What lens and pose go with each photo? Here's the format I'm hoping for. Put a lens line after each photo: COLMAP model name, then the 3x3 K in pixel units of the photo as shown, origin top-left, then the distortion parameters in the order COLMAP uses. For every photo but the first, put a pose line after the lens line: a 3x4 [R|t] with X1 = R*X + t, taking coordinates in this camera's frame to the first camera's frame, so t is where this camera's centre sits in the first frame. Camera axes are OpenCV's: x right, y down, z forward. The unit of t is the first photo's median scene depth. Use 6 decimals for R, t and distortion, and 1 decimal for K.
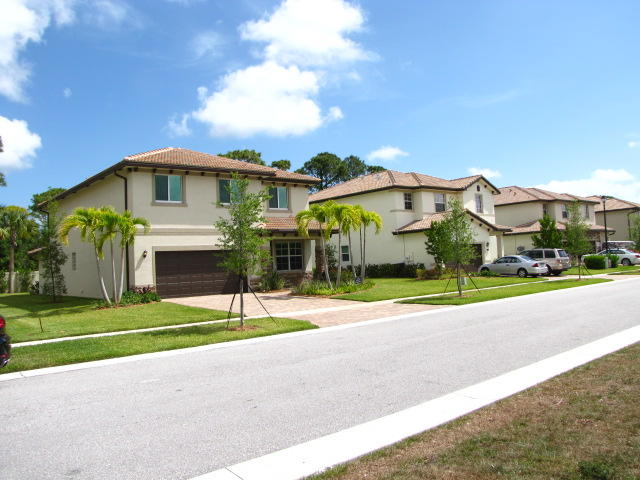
lens RADIAL K [[521.8, 0, 318.4], [0, 521.8, 239.1], [0, 0, 1]] dist [-0.083660, 0.019231]
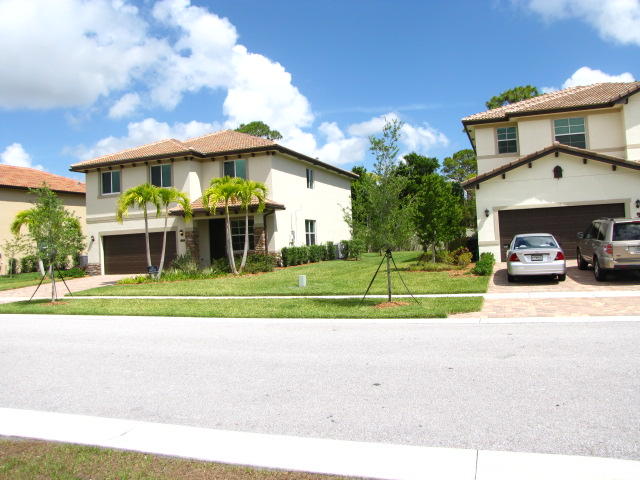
lens RADIAL K [[521.8, 0, 318.7], [0, 521.8, 241.3], [0, 0, 1]] dist [-0.083660, 0.019231]
pose [[0.506882, 0.025279, -0.861645, 0.878116], [0.063485, 0.995761, 0.066560, -0.010420], [0.859674, -0.088439, 0.503128, 0.723736]]
